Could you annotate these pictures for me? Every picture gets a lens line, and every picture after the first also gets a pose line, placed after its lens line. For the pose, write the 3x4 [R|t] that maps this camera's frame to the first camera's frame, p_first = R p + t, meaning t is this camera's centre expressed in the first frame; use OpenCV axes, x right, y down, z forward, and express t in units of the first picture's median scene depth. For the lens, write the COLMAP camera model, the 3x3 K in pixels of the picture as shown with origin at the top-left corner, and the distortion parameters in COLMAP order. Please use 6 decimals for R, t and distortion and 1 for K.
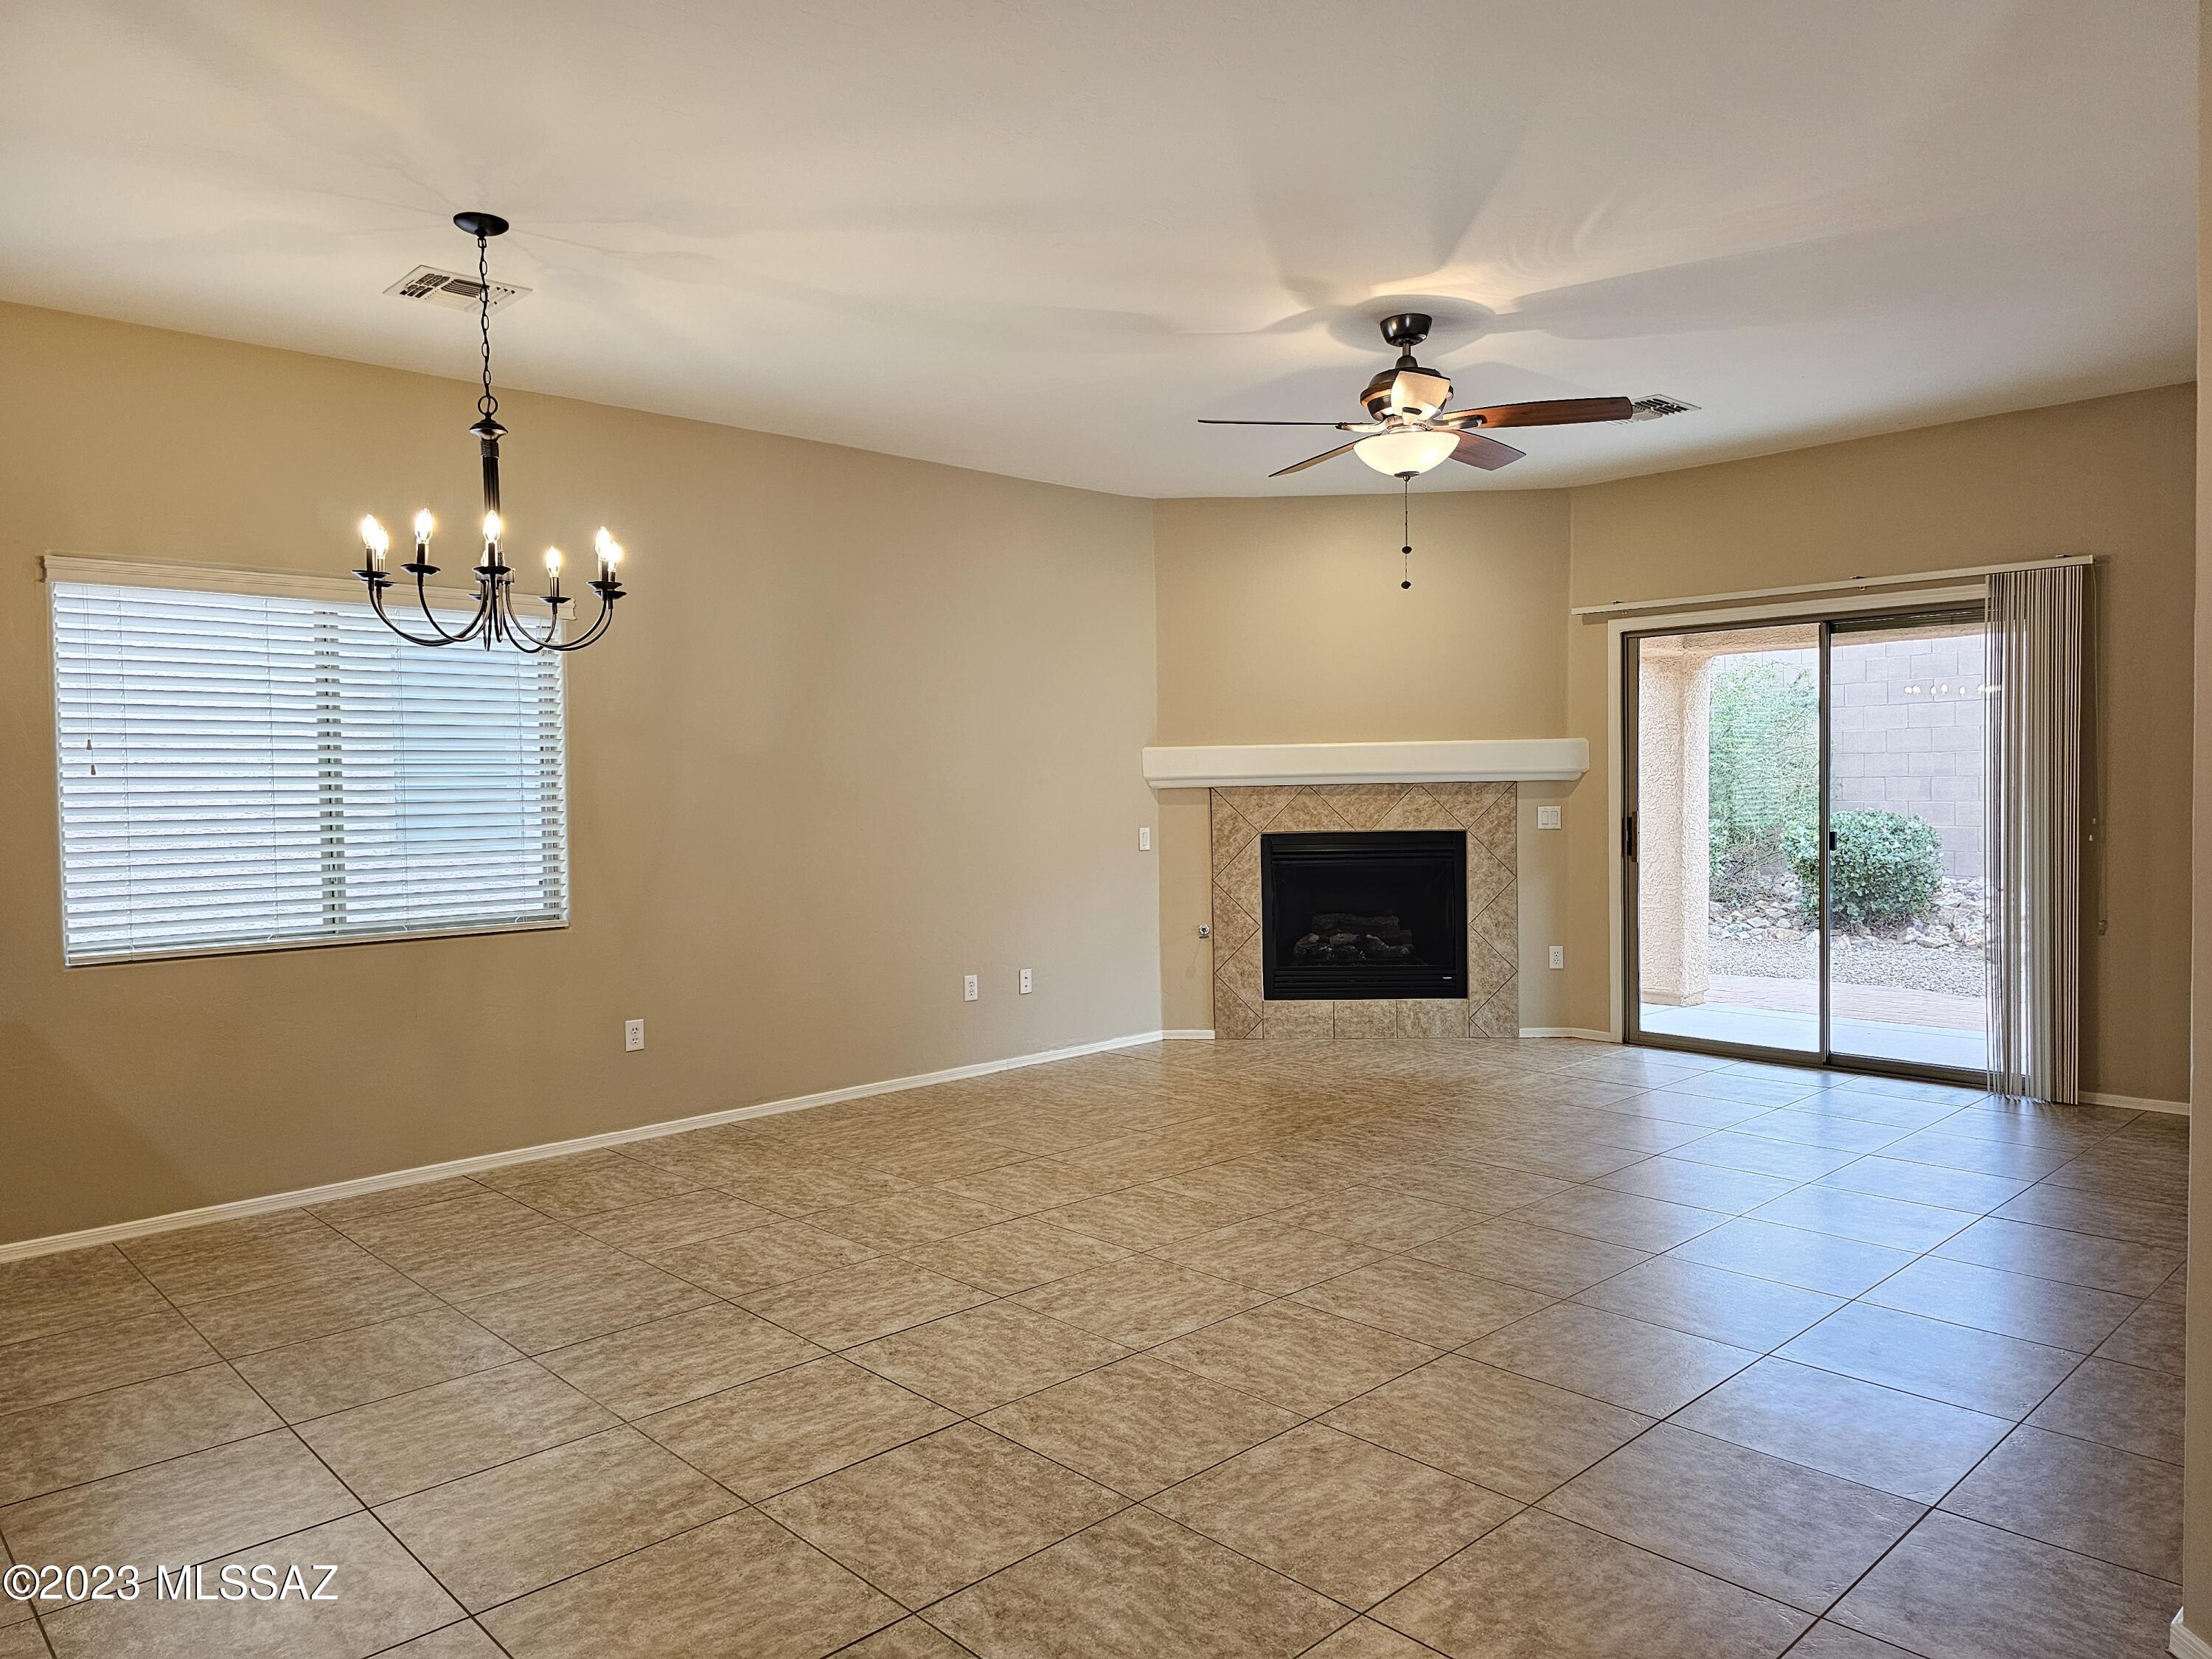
lens RADIAL K [[1475.9, 0, 1103.4], [0, 1475.9, 820.0], [0, 0, 1]] dist [0.154383, -0.297040]
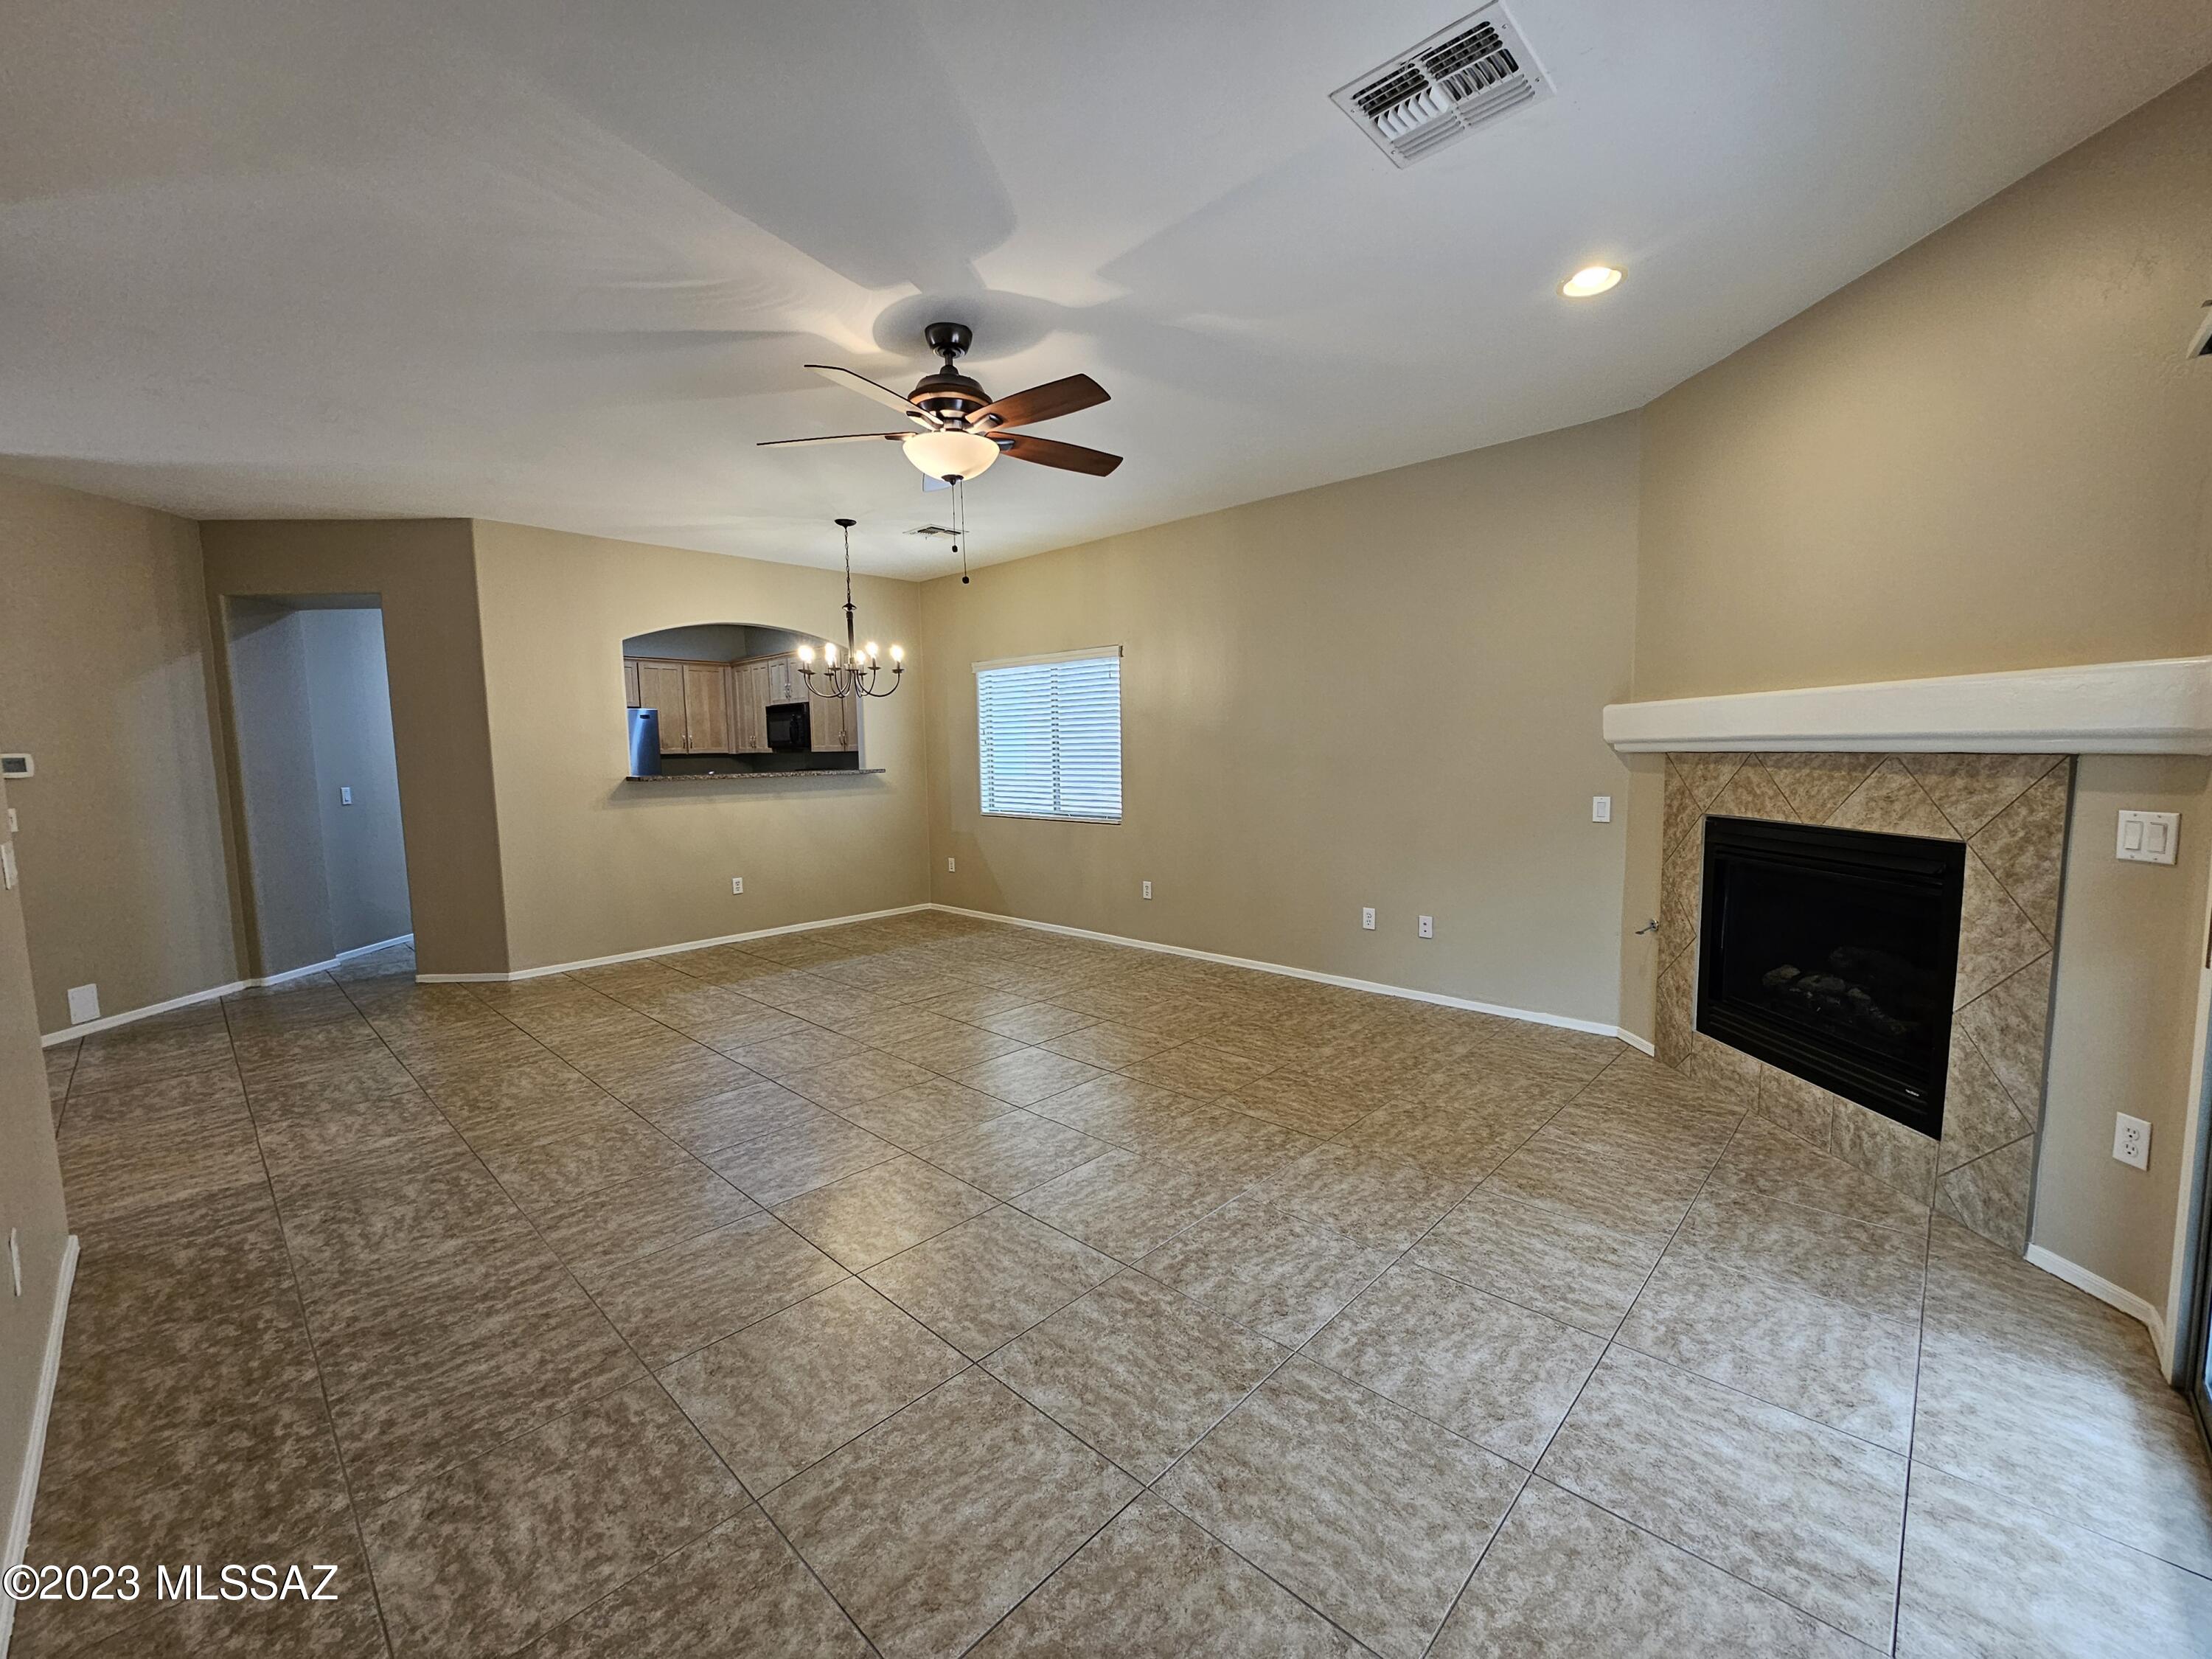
lens RADIAL K [[900.9, 0, 1107.4], [0, 900.9, 834.4], [0, 0, 1]] dist [-0.000372, -0.000044]
pose [[0.050811, 0.110443, -0.992583, 0.552413], [-0.008807, 0.993877, 0.110137, -0.029319], [0.998669, 0.003145, 0.051472, 0.672698]]
